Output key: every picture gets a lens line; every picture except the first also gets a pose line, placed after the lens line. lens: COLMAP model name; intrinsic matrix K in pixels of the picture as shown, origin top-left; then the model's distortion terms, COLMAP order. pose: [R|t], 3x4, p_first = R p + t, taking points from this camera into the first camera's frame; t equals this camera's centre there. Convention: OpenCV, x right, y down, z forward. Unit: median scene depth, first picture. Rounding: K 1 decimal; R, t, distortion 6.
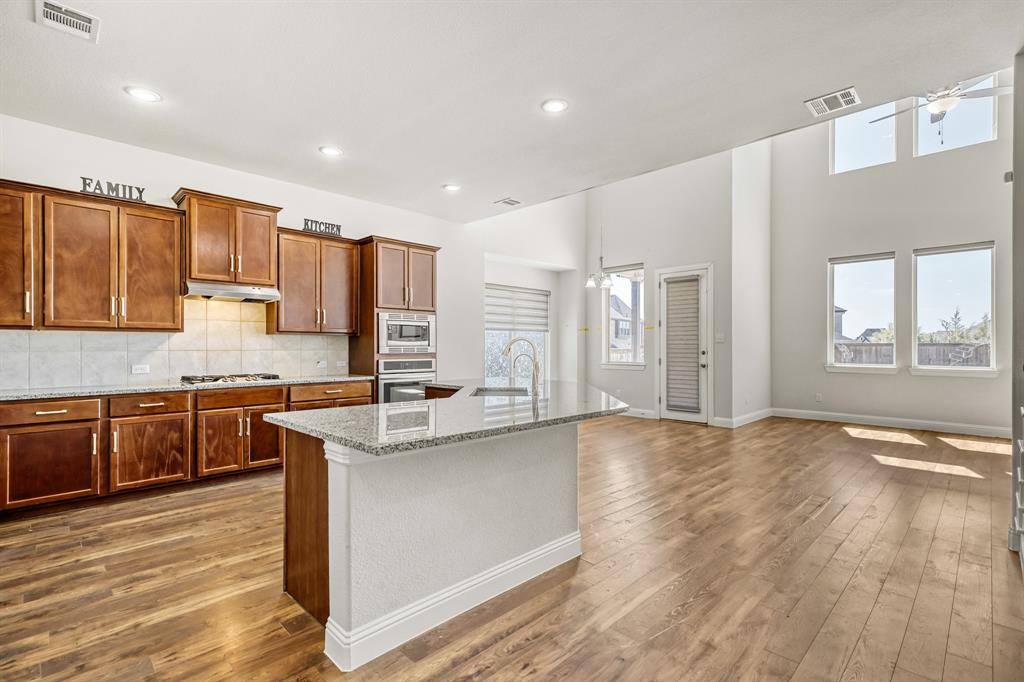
lens RADIAL K [[486.0, 0, 527.7], [0, 486.0, 344.2], [0, 0, 1]] dist [0.011196, -0.000566]
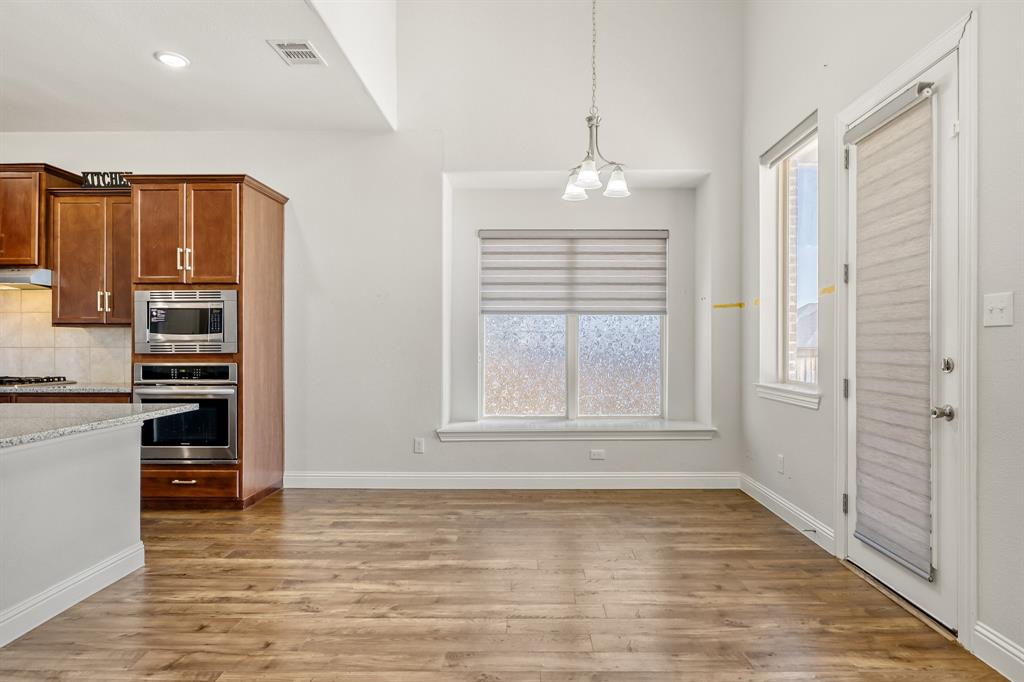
lens RADIAL K [[561.1, 0, 533.3], [0, 561.1, 345.1], [0, 0, 1]] dist [-0.003219, 0.001586]
pose [[0.677104, 0.000245, -0.735888, 0.616041], [0.001884, 0.999996, 0.002067, 0.007600], [0.735885, -0.002786, 0.677101, 0.883354]]
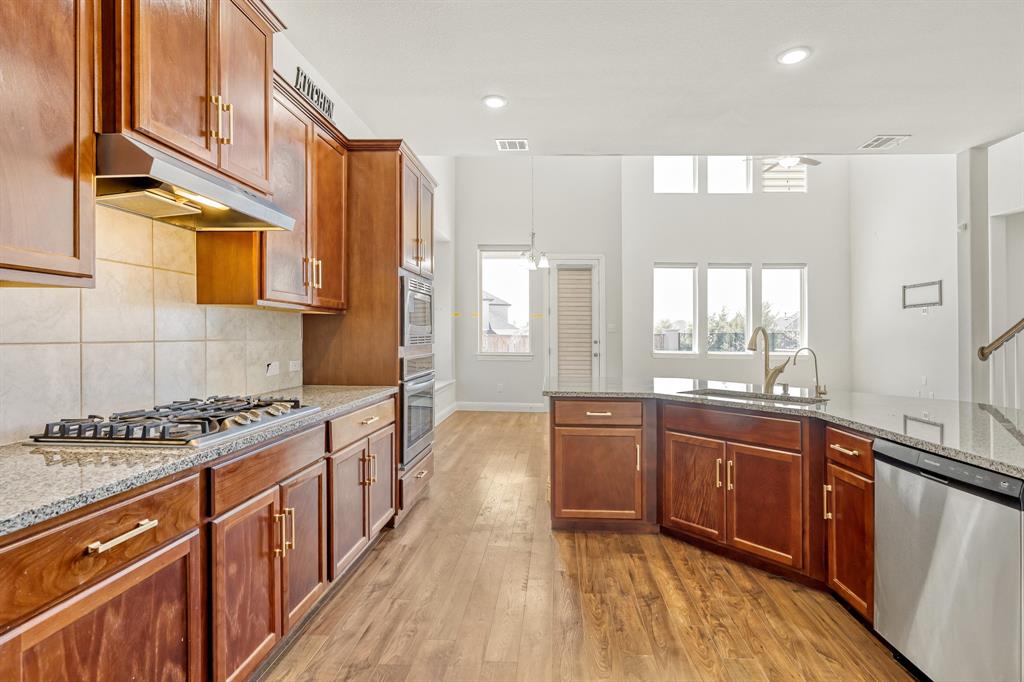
lens RADIAL K [[486.0, 0, 541.0], [0, 486.0, 334.3], [0, 0, 1]] dist [0.011196, -0.000566]
pose [[0.741706, 0.008167, 0.670675, -0.575136], [-0.012086, 0.999926, 0.001189, 0.002190], [-0.670616, -0.008988, 0.741750, 0.460637]]
